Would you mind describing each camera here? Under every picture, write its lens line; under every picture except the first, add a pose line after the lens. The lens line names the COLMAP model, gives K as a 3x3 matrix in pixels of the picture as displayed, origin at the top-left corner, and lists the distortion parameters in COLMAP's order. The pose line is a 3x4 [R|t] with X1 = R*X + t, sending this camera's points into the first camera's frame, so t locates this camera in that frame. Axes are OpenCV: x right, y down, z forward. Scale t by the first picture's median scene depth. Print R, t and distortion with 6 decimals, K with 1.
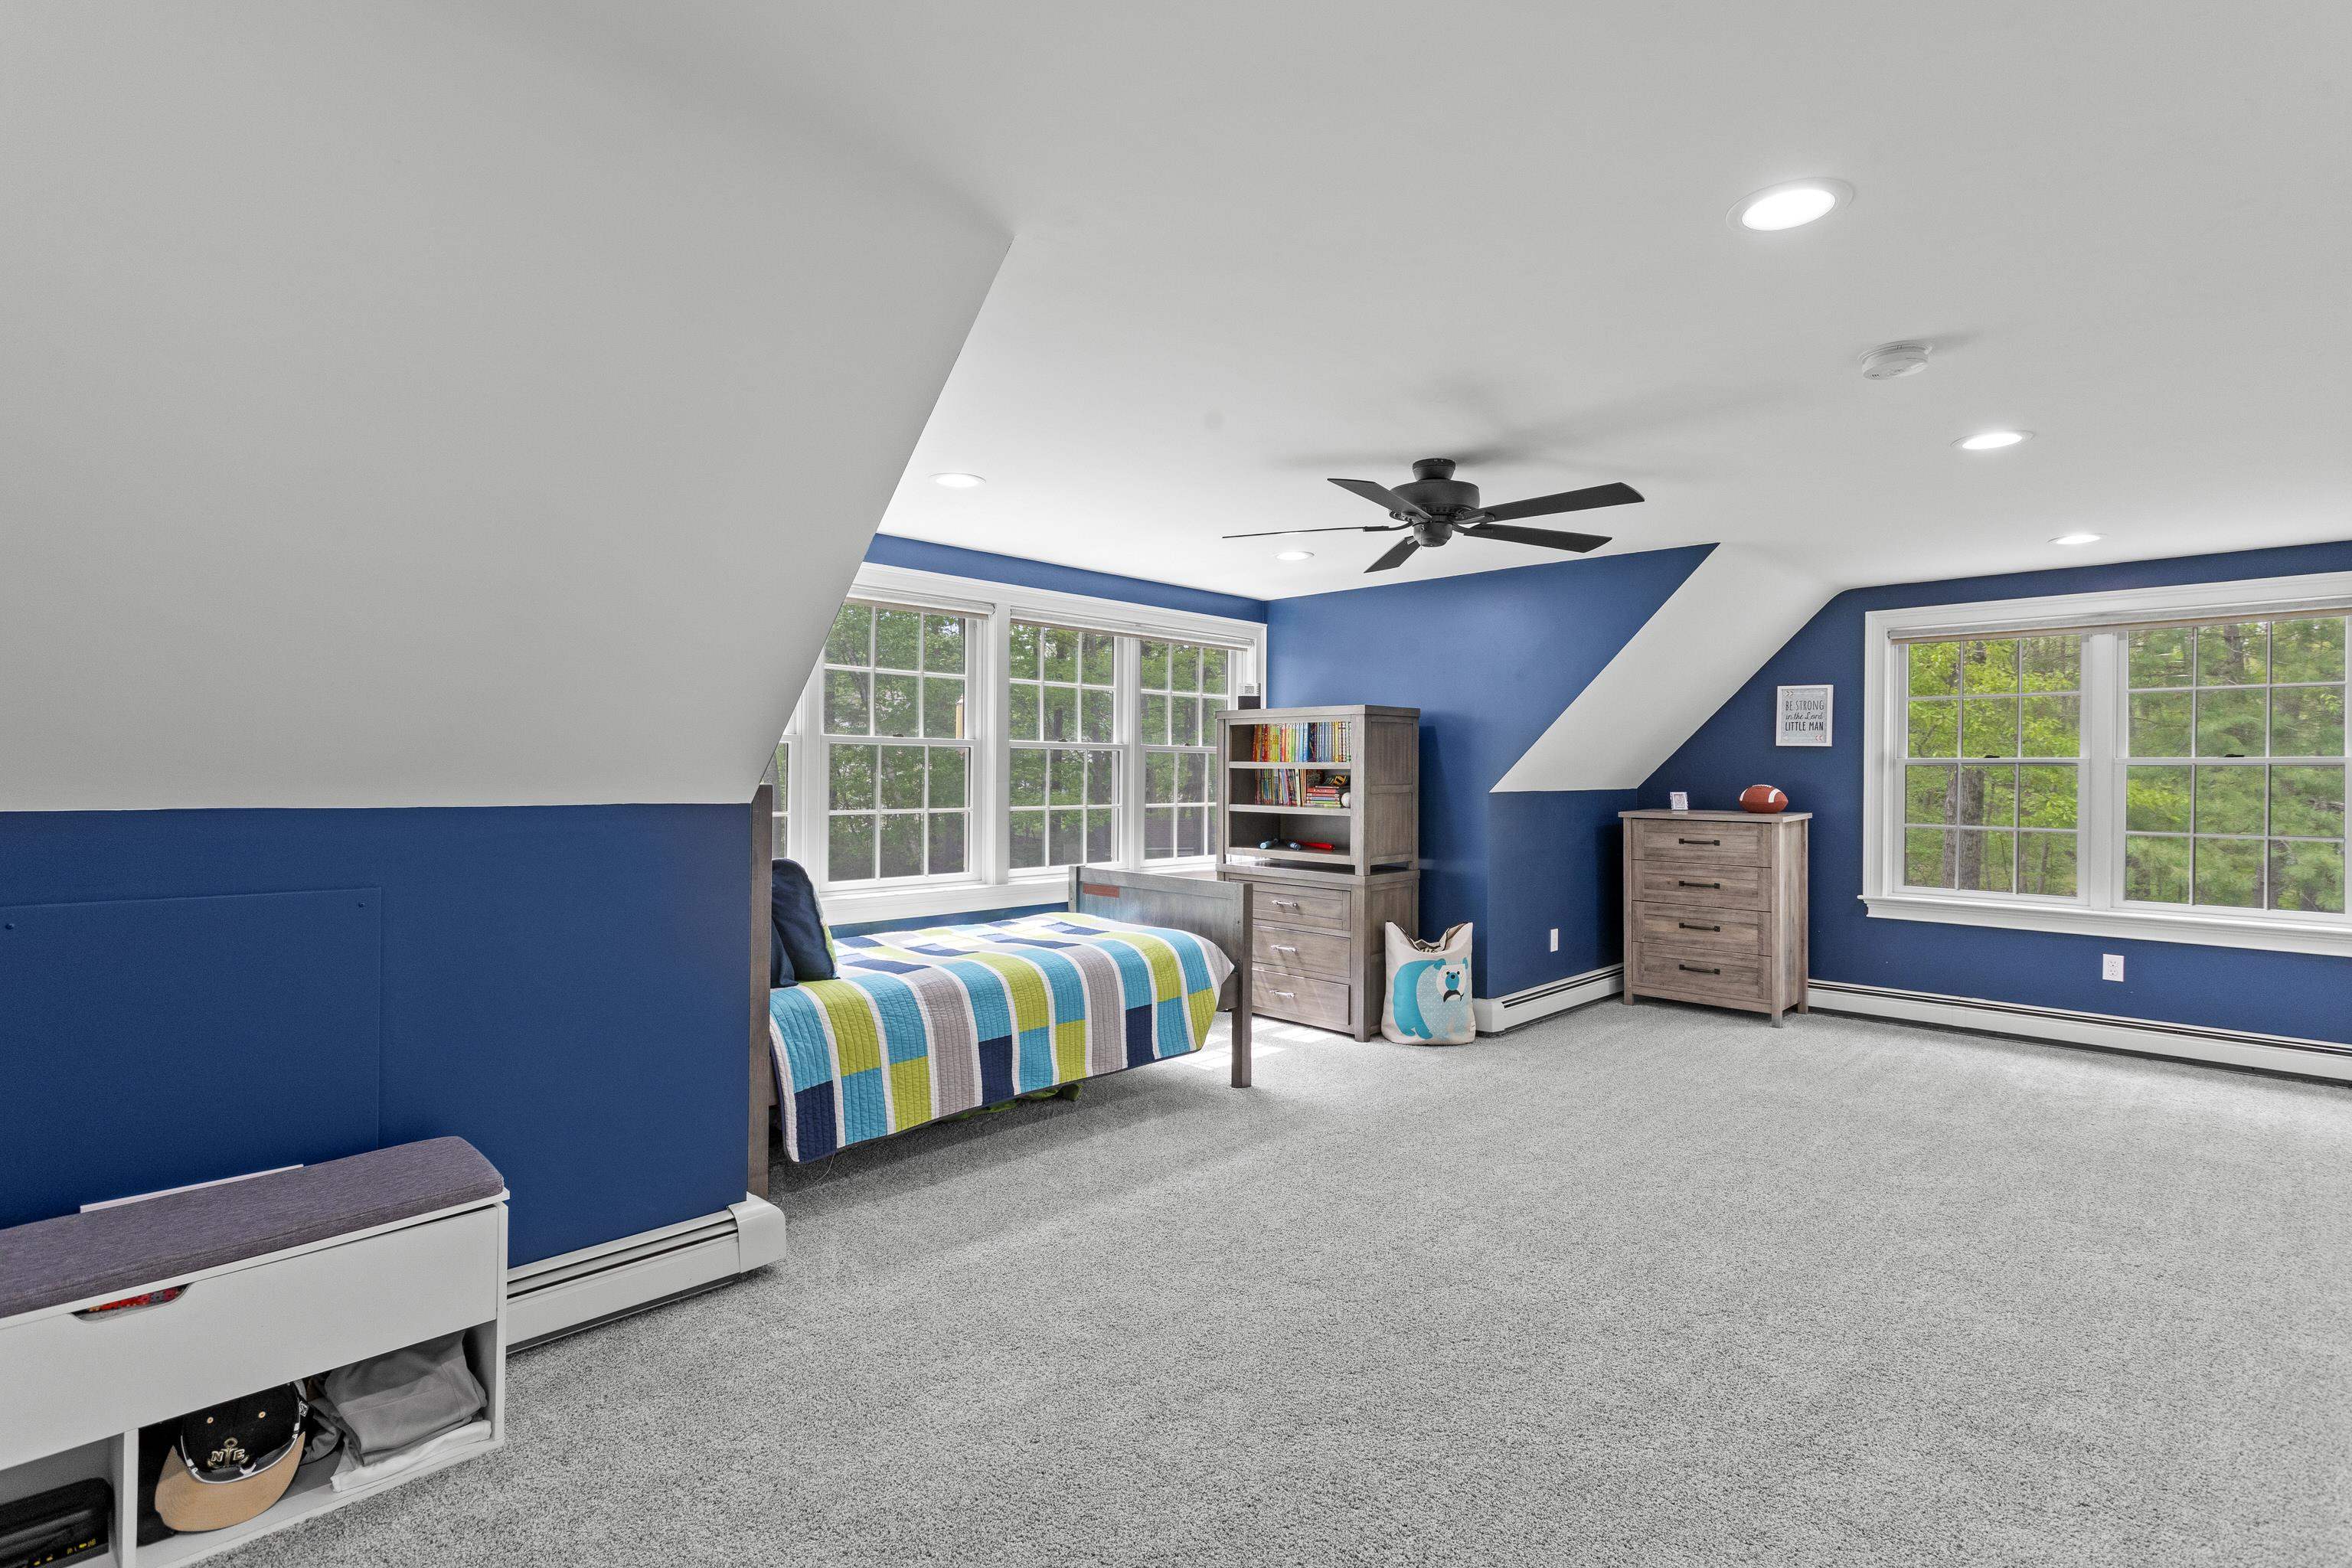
lens RADIAL K [[1109.3, 0, 1183.2], [0, 1109.3, 780.7], [0, 0, 1]] dist [-0.001661, 0.001834]
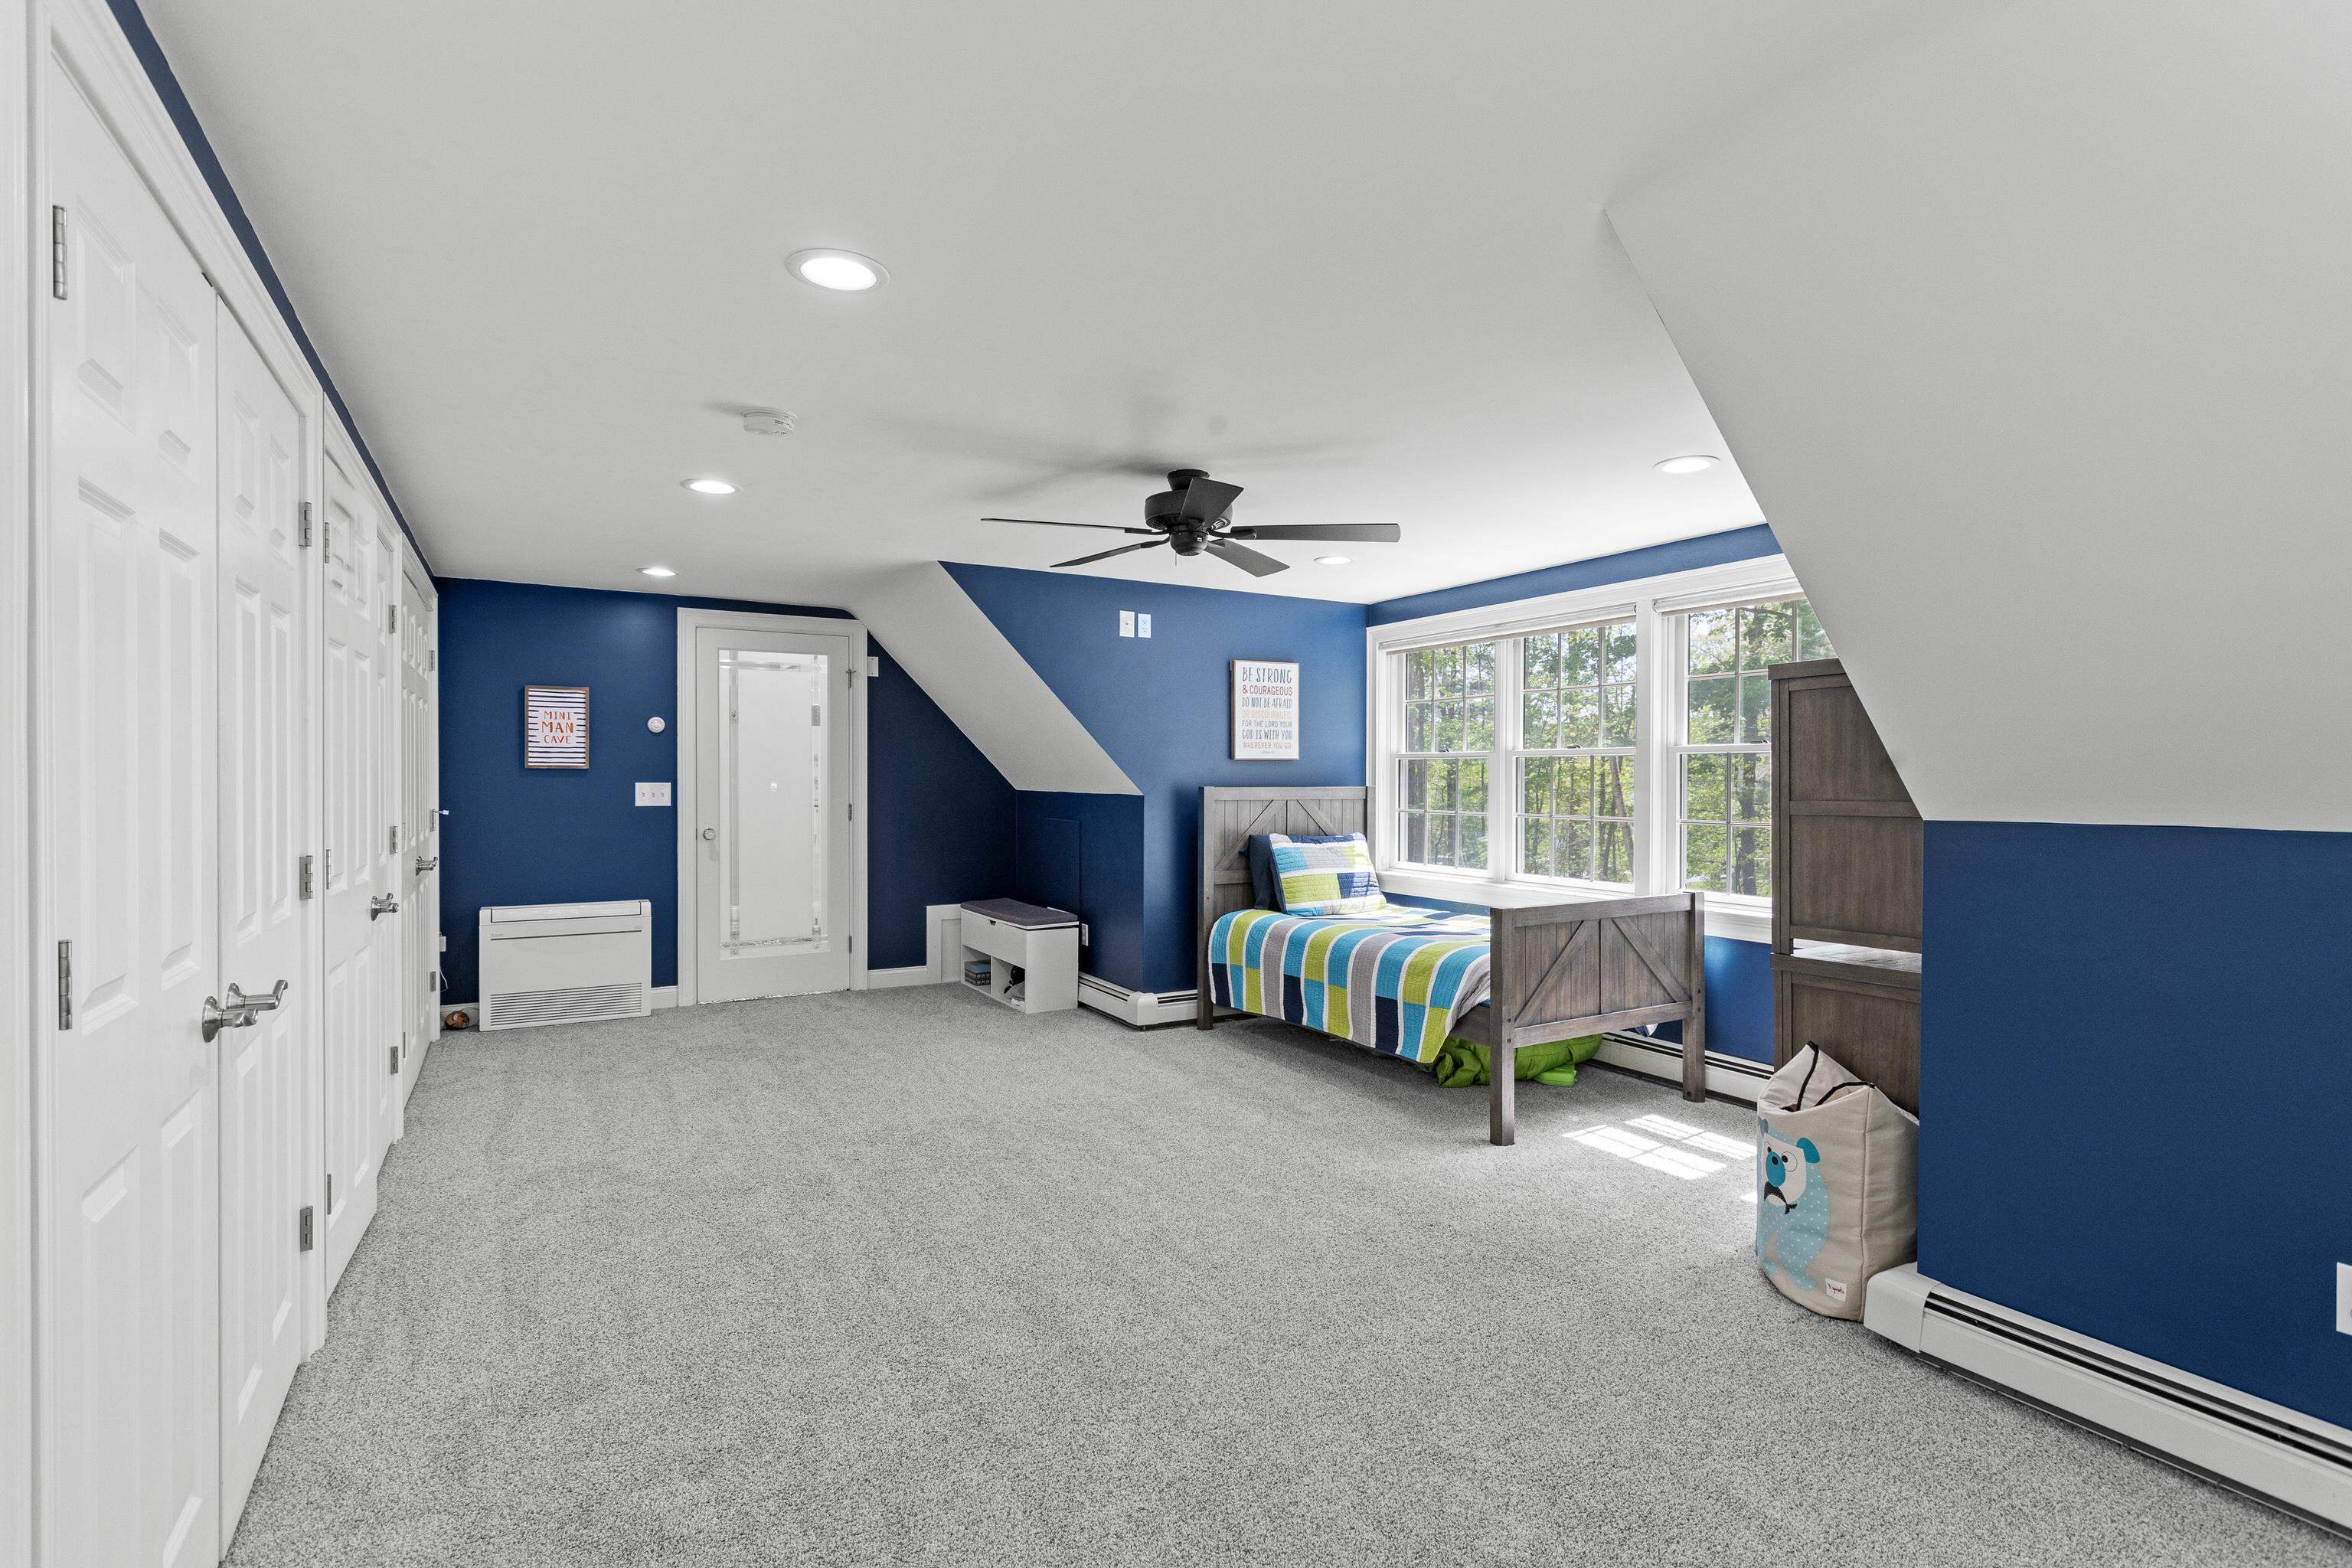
lens RADIAL K [[1109.3, 0, 1182.2], [0, 1109.3, 787.6], [0, 0, 1]] dist [-0.001661, 0.001834]
pose [[-0.276305, -0.000002, -0.961070, 1.096847], [-0.003039, 0.999995, 0.000872, 0.000251], [0.961065, 0.003162, -0.276303, 1.158700]]
